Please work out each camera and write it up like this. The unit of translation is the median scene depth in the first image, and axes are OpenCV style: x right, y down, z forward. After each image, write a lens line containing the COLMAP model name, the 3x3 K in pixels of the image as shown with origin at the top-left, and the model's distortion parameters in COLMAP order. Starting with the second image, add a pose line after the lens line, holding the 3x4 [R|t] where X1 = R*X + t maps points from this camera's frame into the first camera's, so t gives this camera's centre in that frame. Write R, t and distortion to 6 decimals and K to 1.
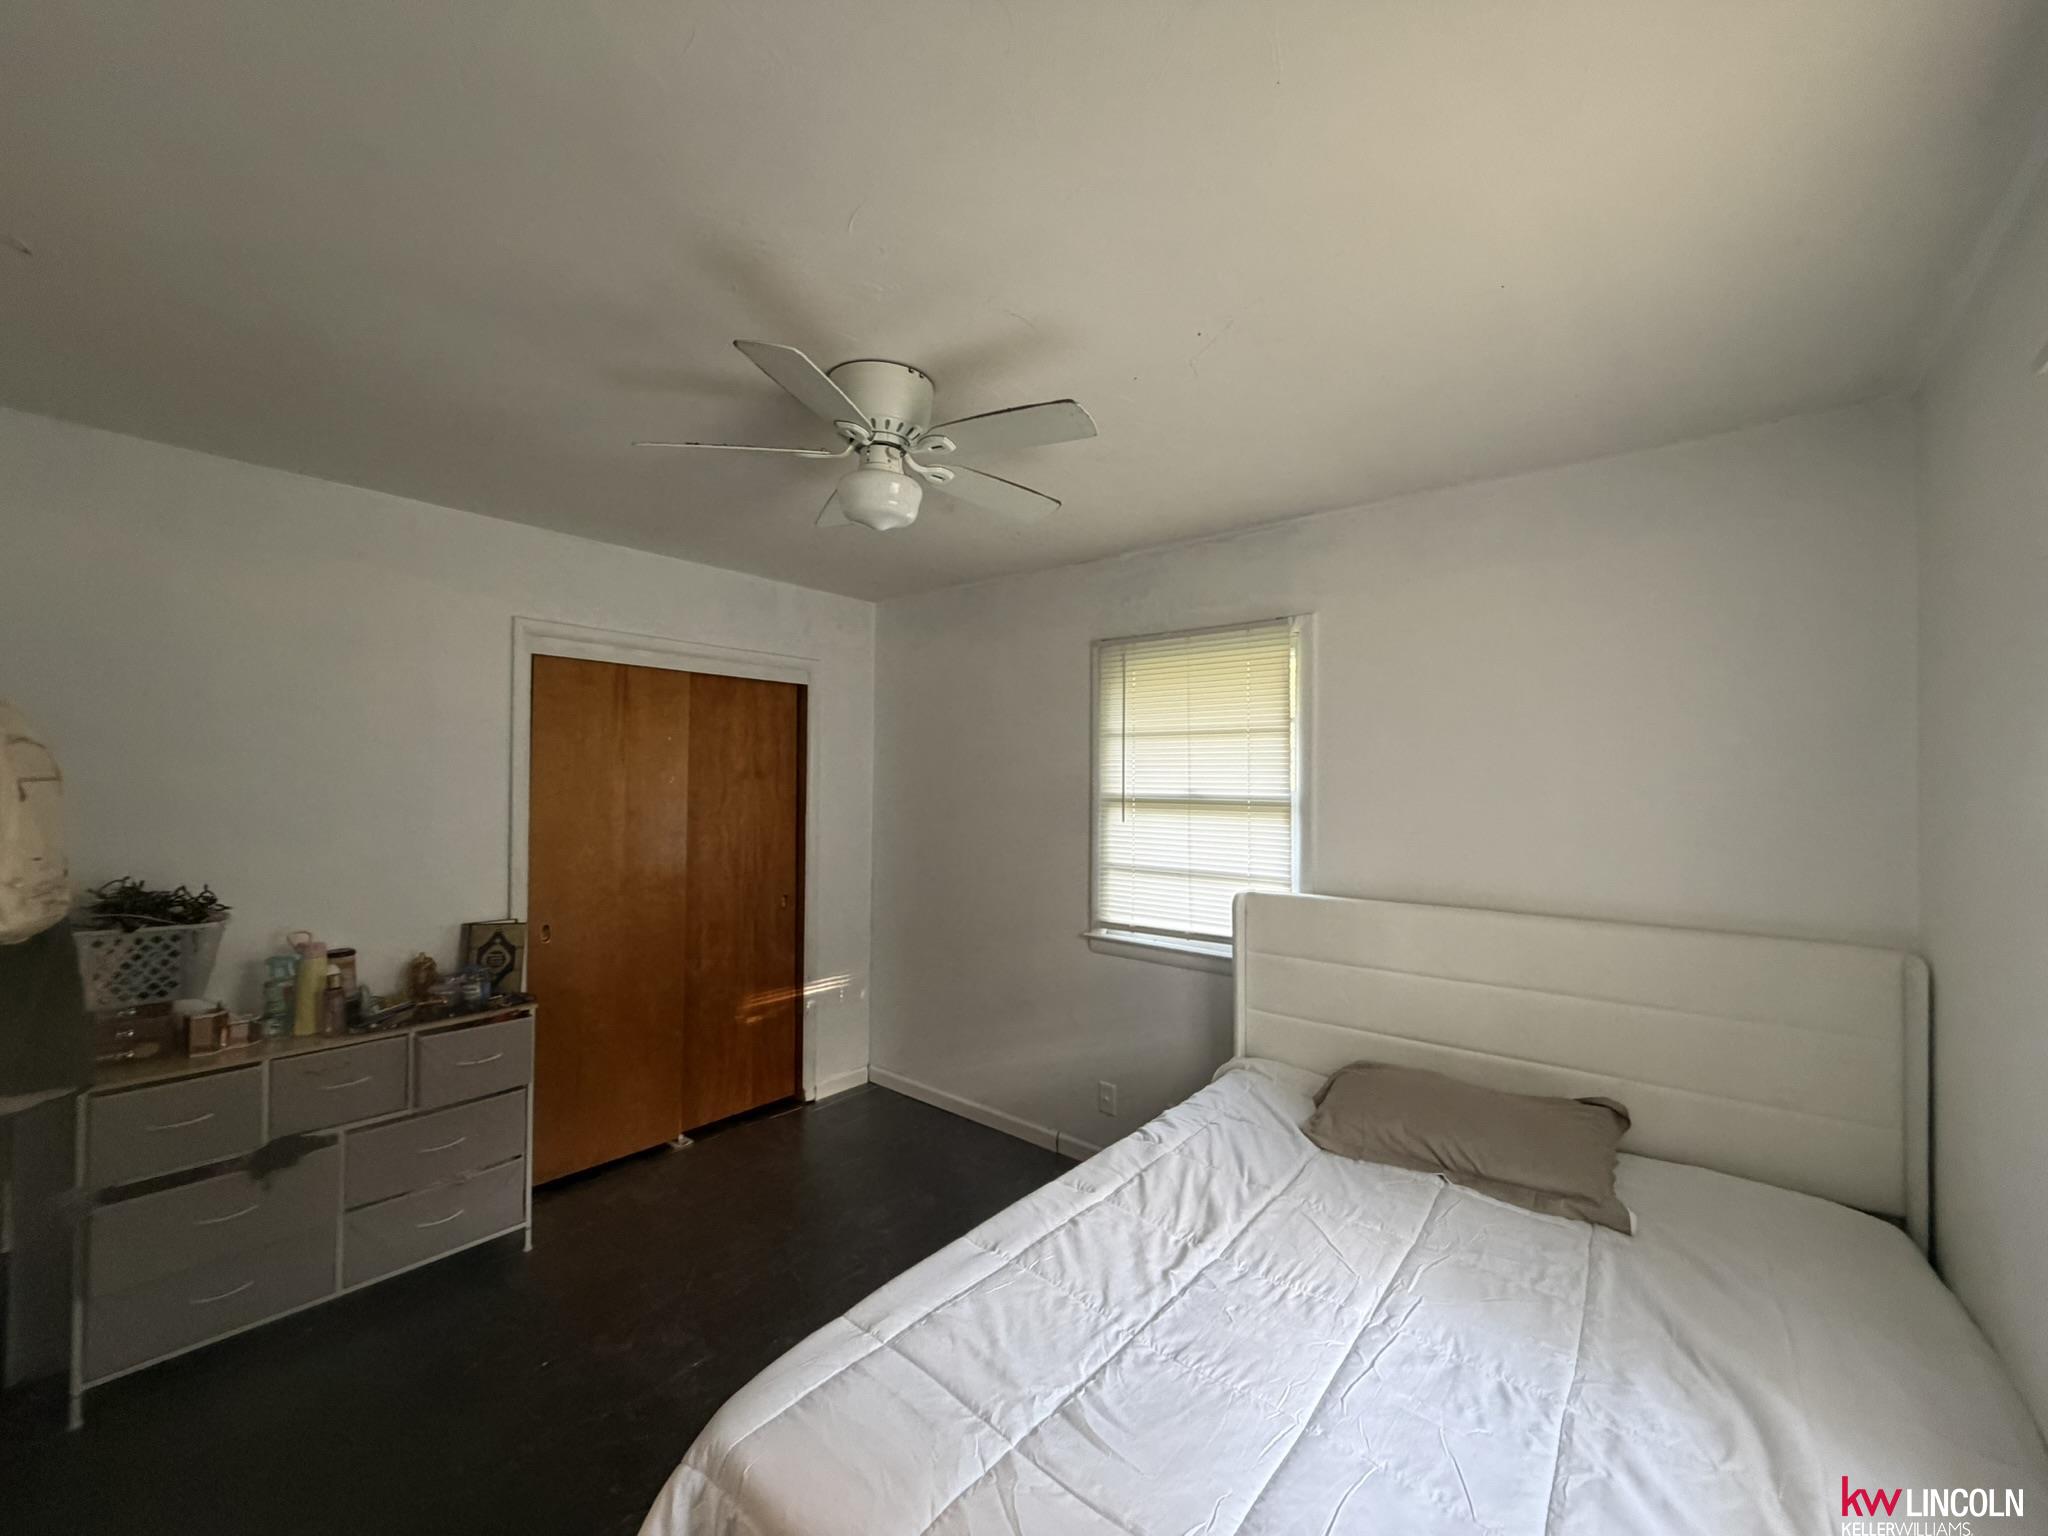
lens RADIAL K [[819.8, 0, 1012.0], [0, 819.8, 770.0], [0, 0, 1]] dist [-0.001928, 0.002165]
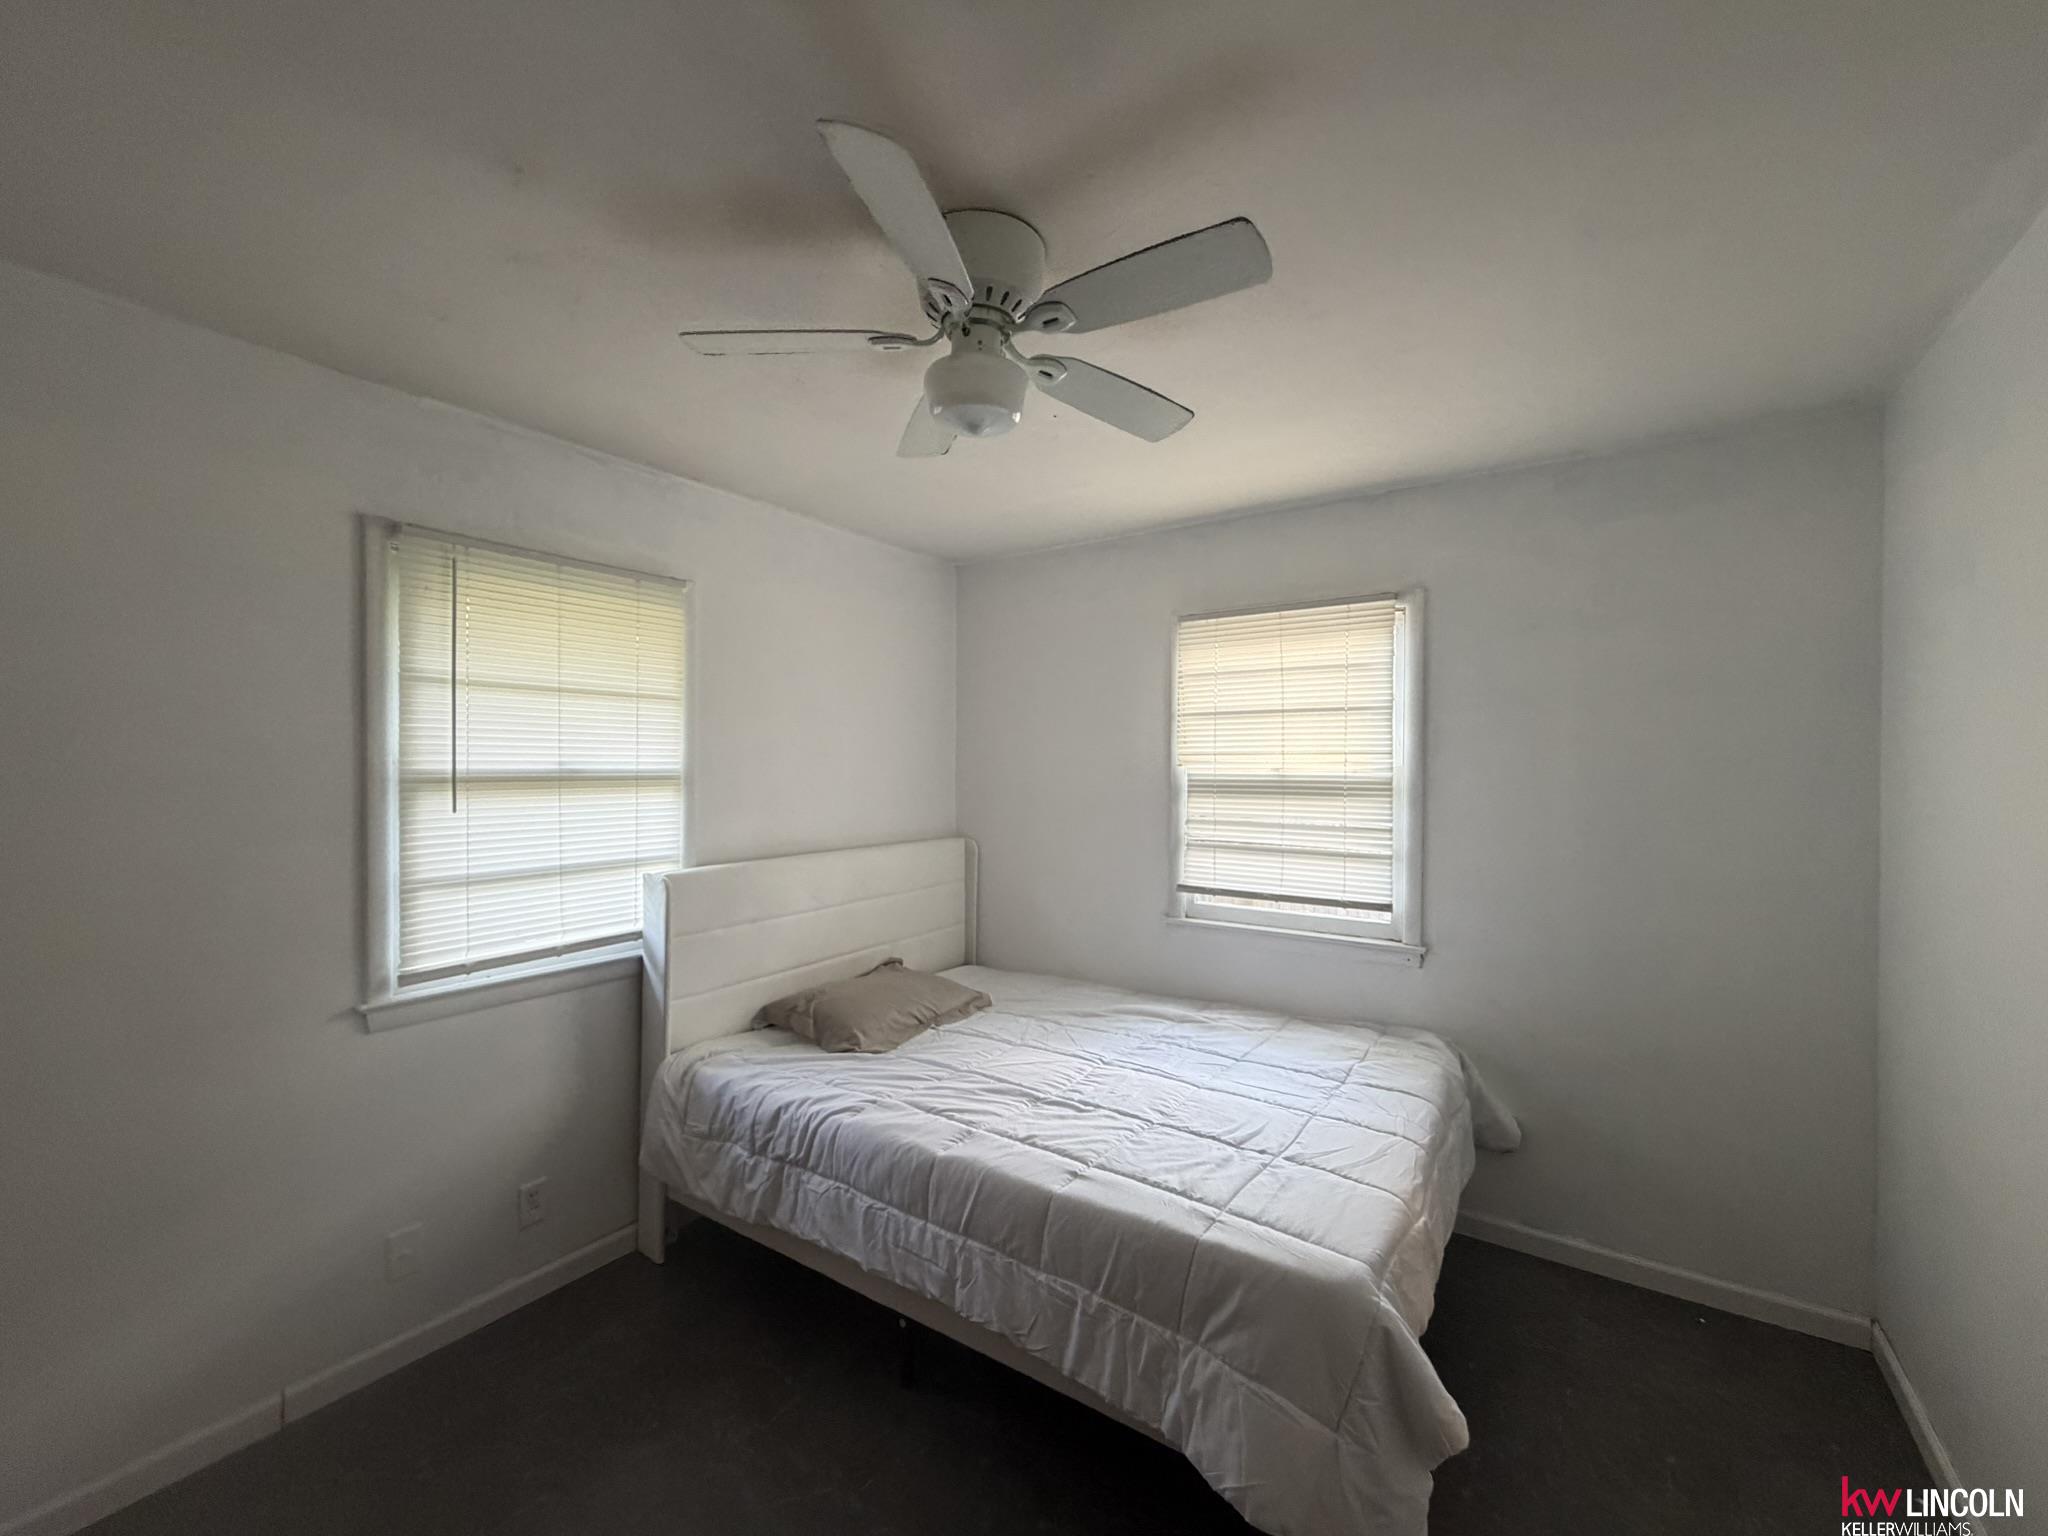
lens RADIAL K [[819.8, 0, 1023.0], [0, 819.8, 772.0], [0, 0, 1]] dist [-0.001928, 0.002165]
pose [[-0.097142, -0.017420, 0.995118, -0.595760], [-0.016078, 0.999744, 0.015932, 0.012936], [-0.995141, -0.014452, -0.097397, 0.636787]]
